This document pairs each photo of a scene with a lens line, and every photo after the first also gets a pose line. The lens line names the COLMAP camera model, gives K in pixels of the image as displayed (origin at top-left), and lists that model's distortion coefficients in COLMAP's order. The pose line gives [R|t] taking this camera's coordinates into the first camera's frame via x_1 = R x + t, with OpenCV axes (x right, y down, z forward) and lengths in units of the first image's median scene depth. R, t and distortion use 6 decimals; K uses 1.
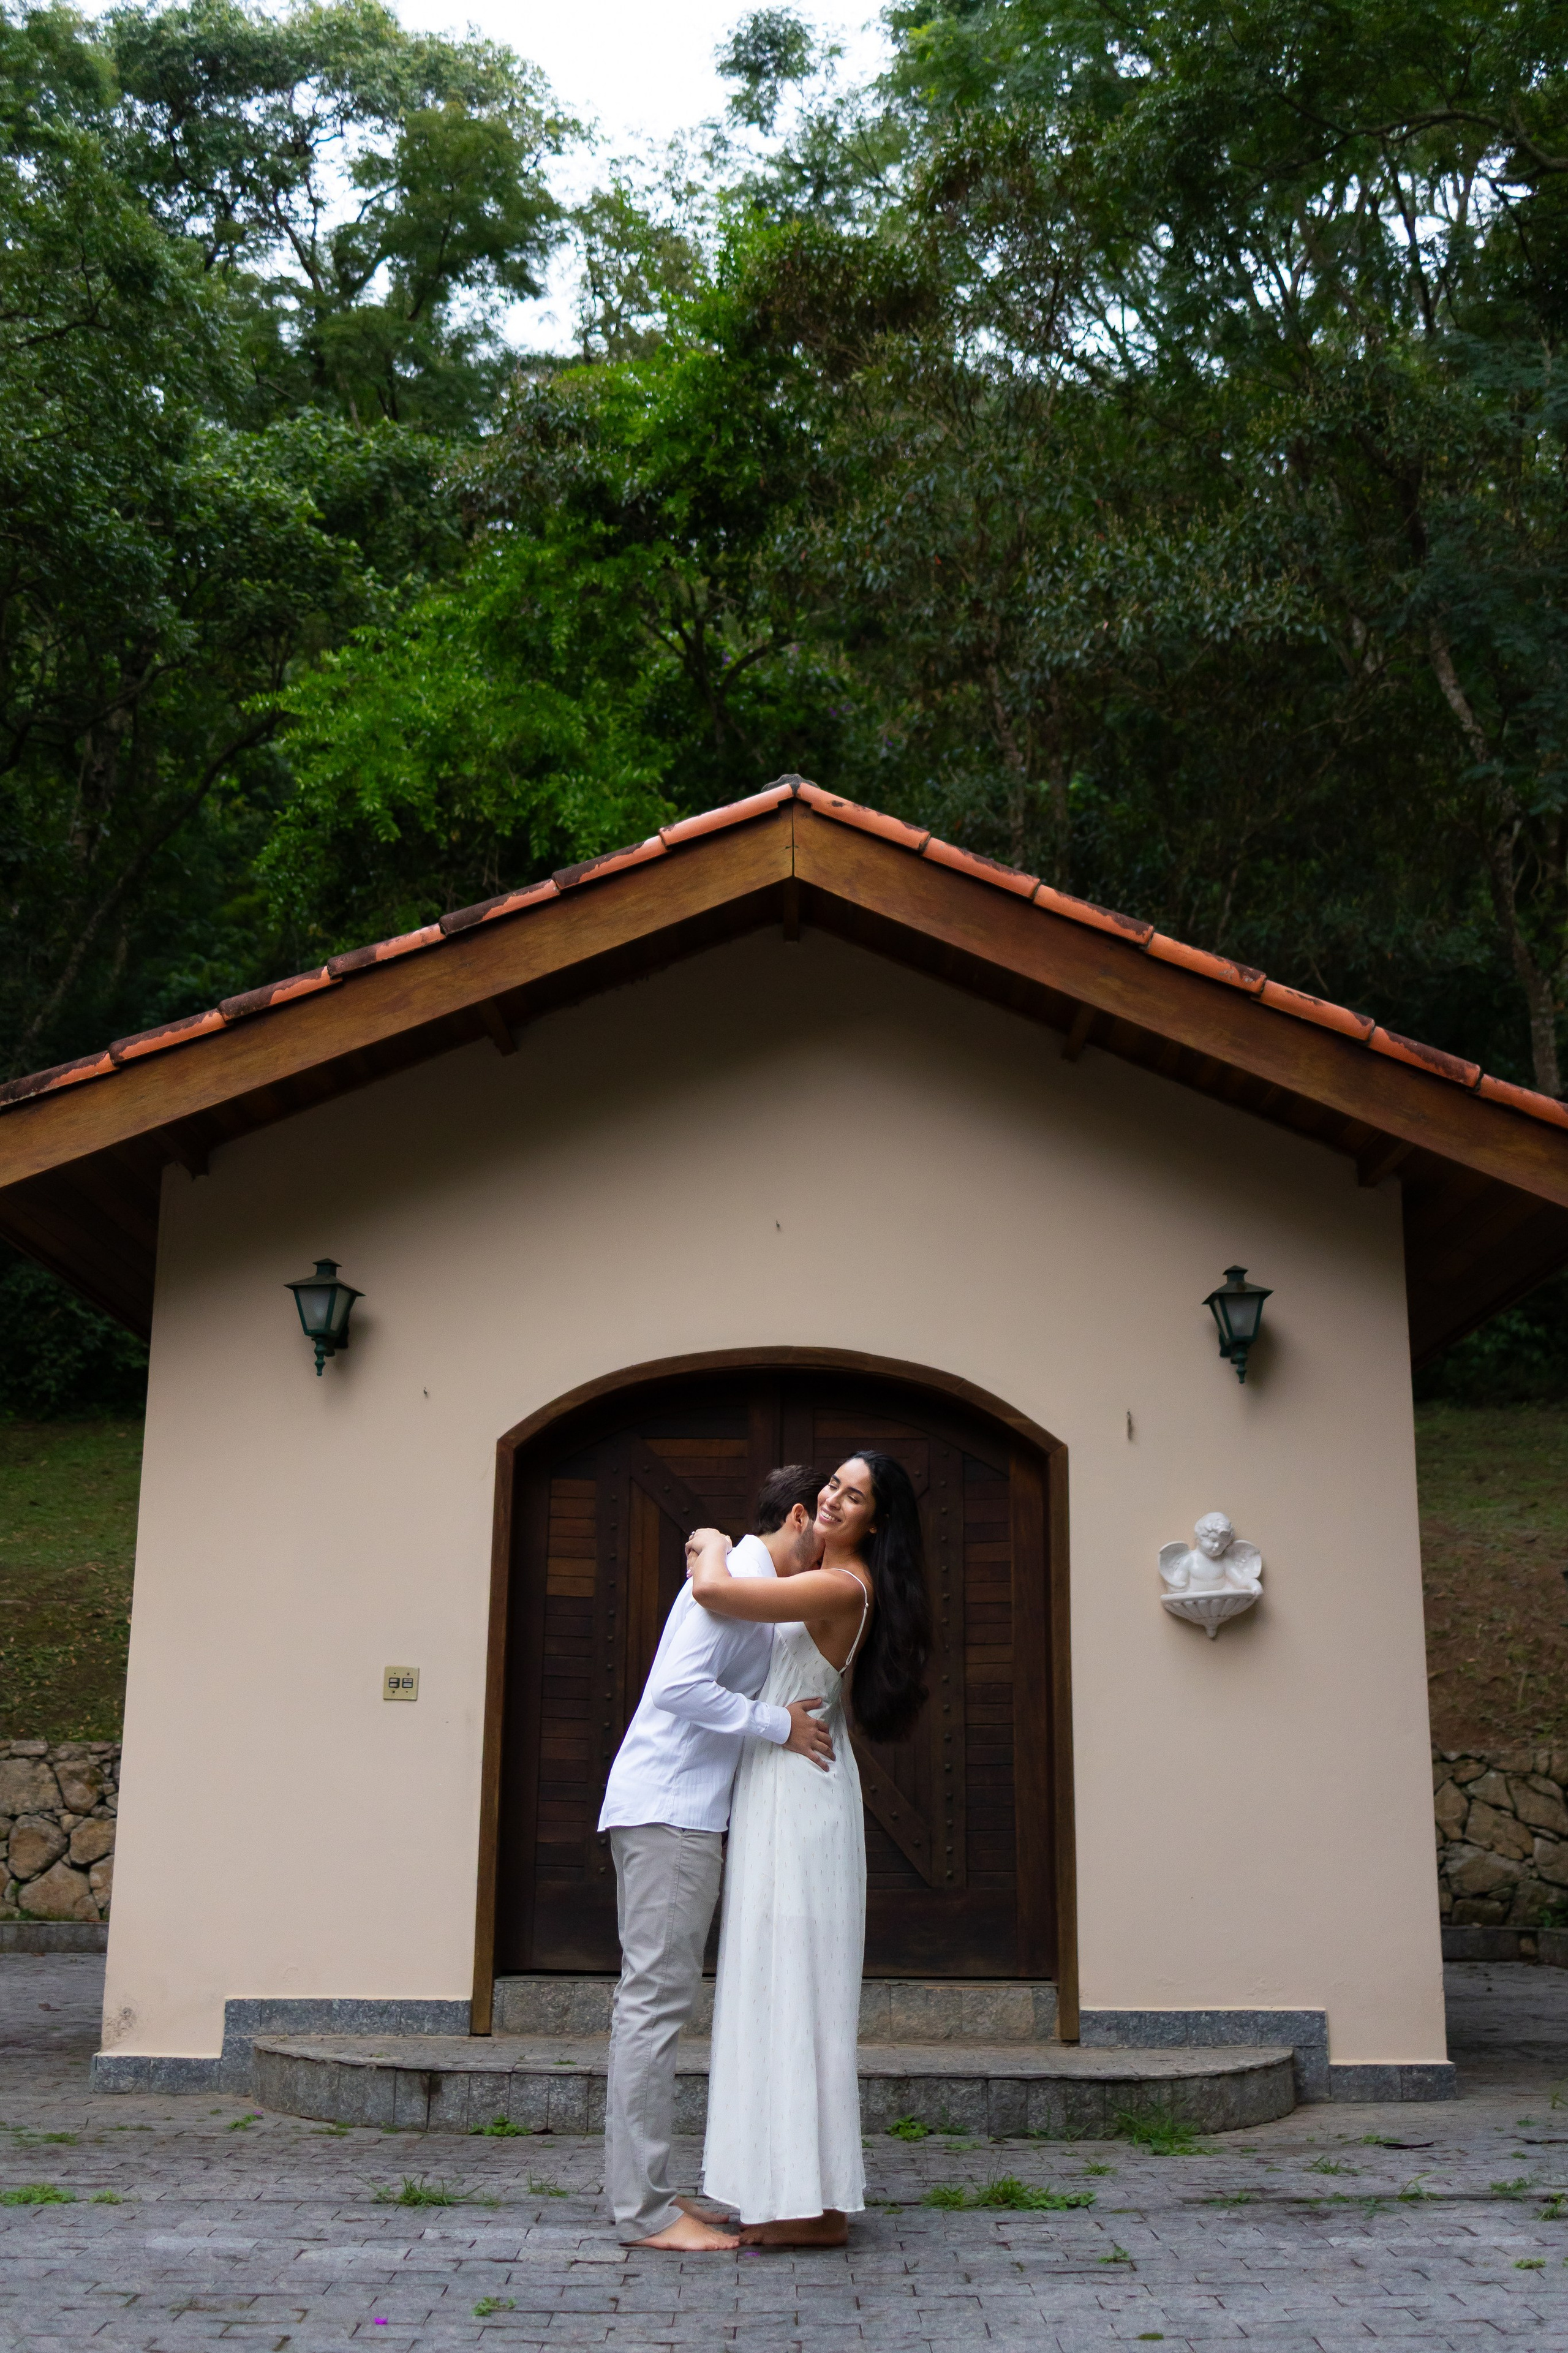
lens RADIAL K [[2460.3, 0, 877.6], [0, 2460.3, 1176.3], [0, 0, 1]] dist [-0.032096, -0.020323]
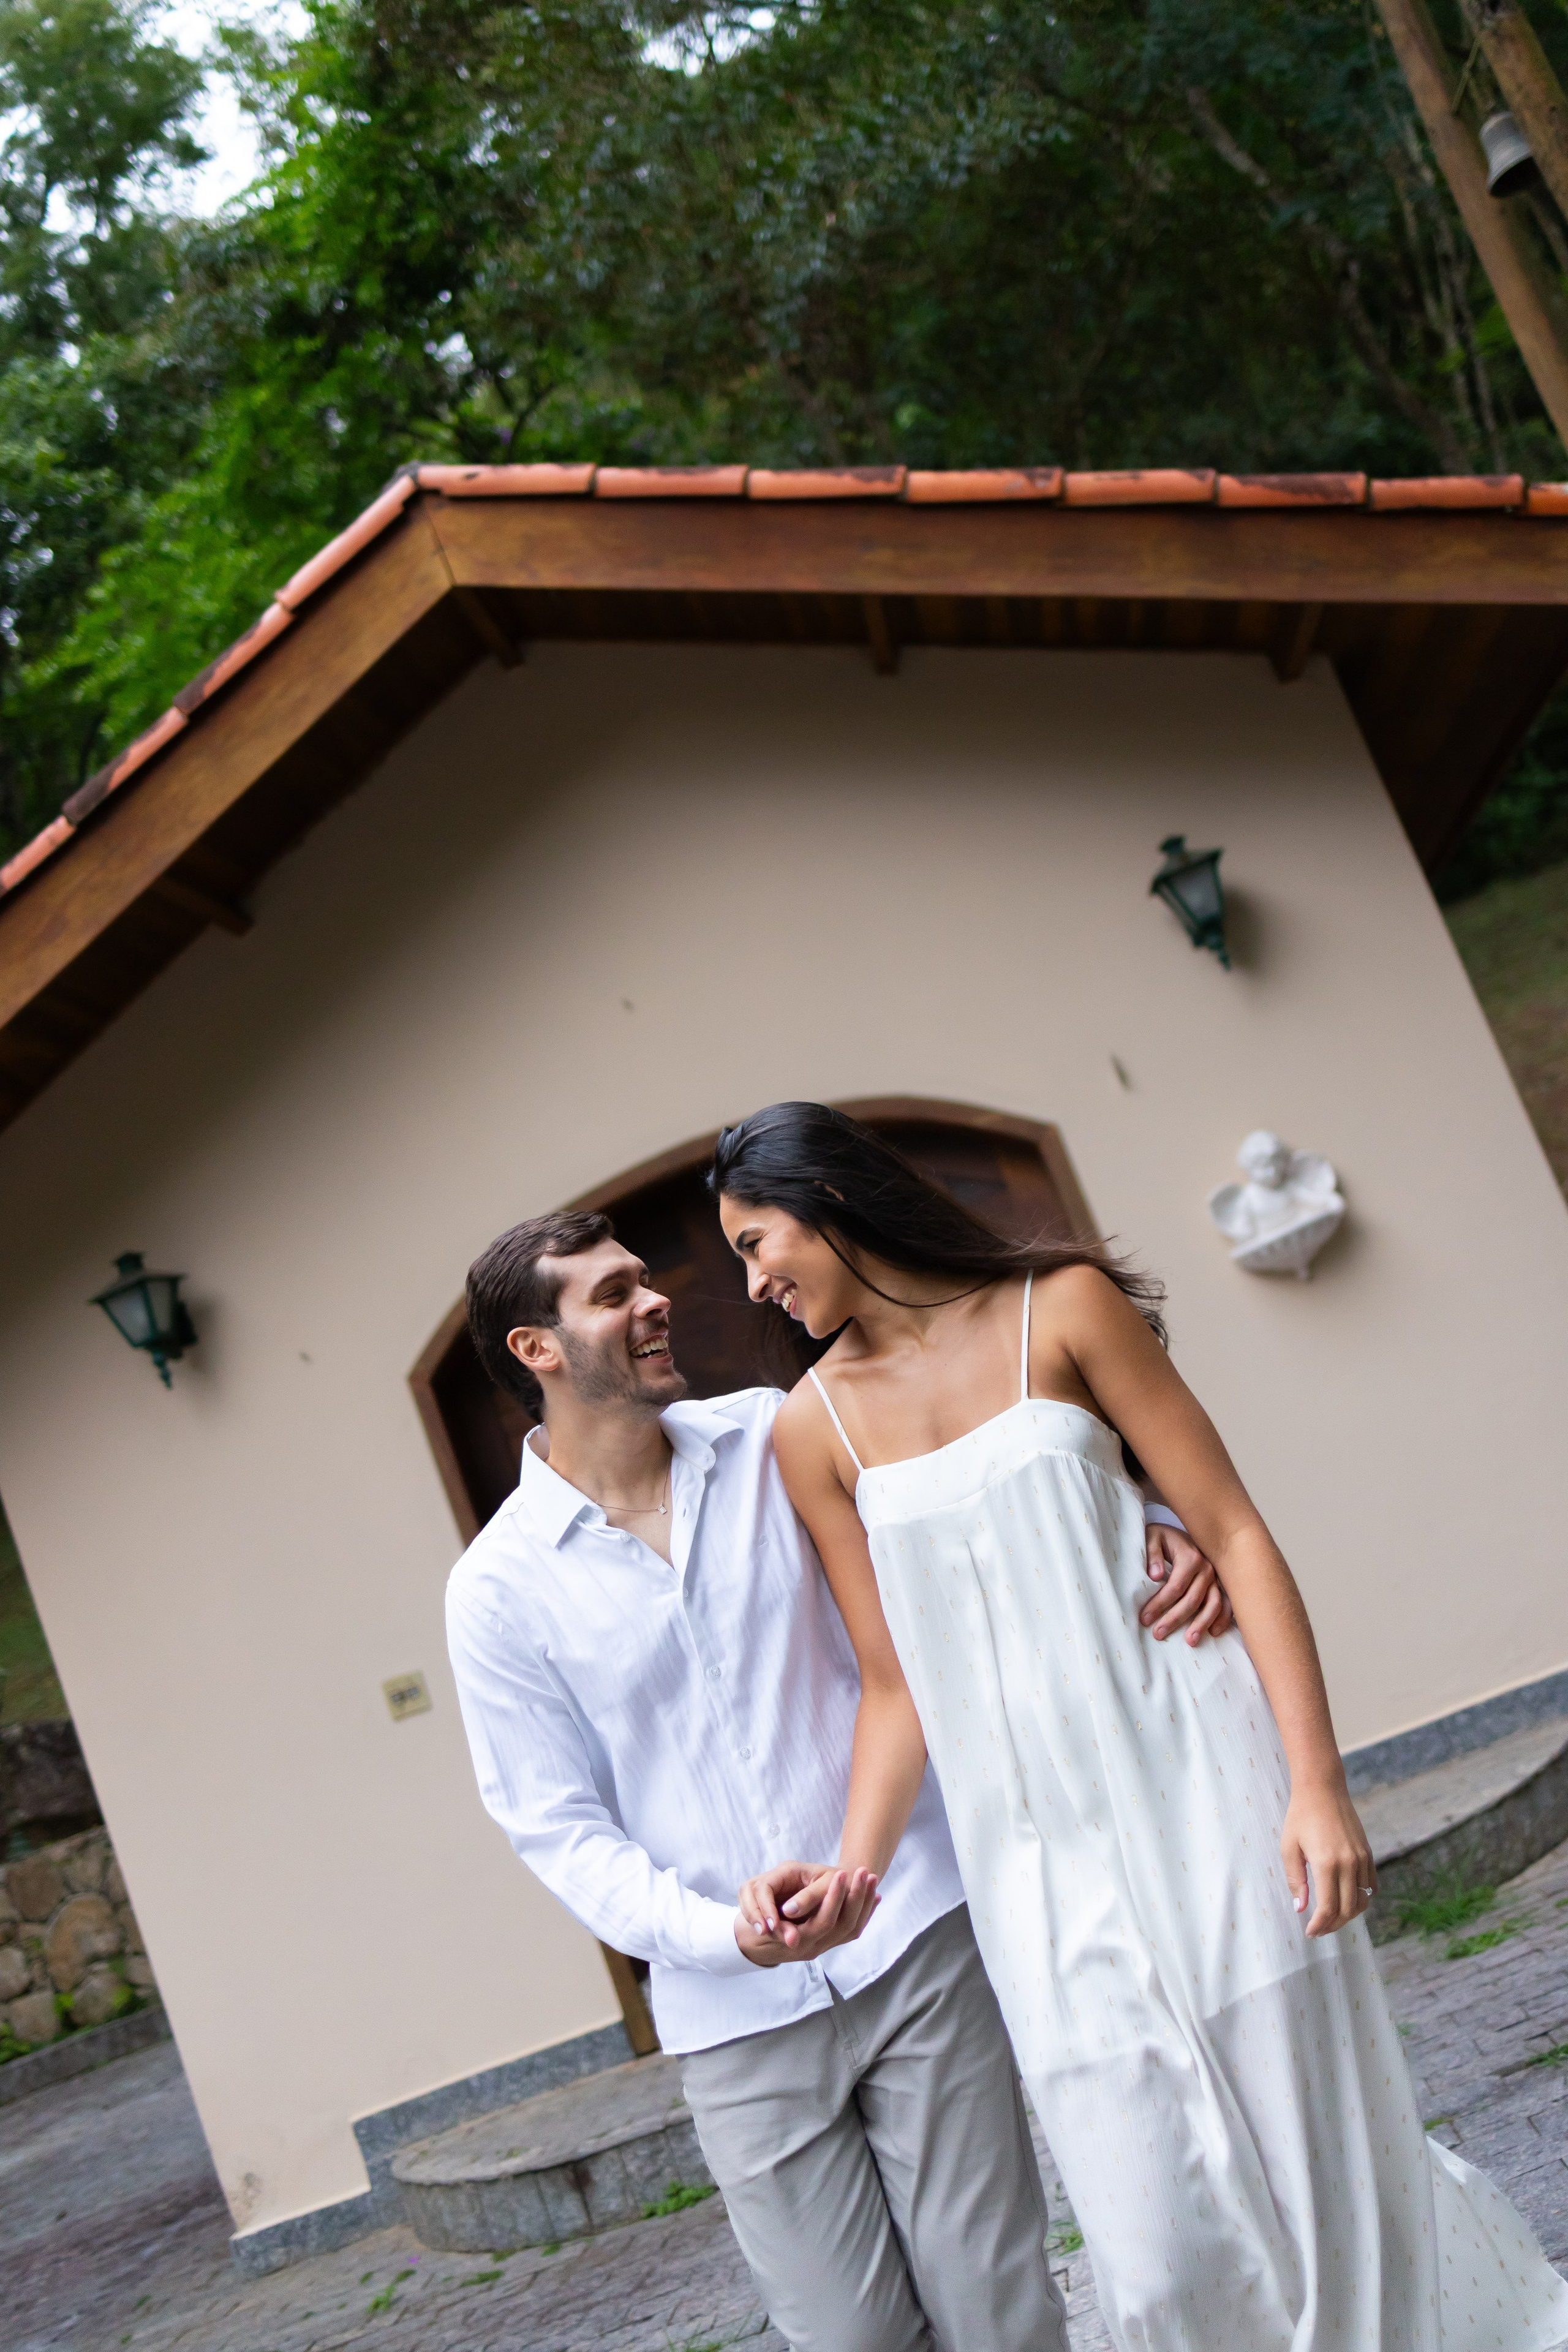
lens RADIAL K [[2459.5, 0, 877.6], [0, 2459.5, 1175.8], [0, 0, 1]] dist [-0.032096, -0.020323]
pose [[0.926657, -0.372661, -0.049312, 0.058323], [0.375870, 0.920446, 0.107242, 0.017441], [0.005424, -0.117912, 0.993009, 0.204909]]
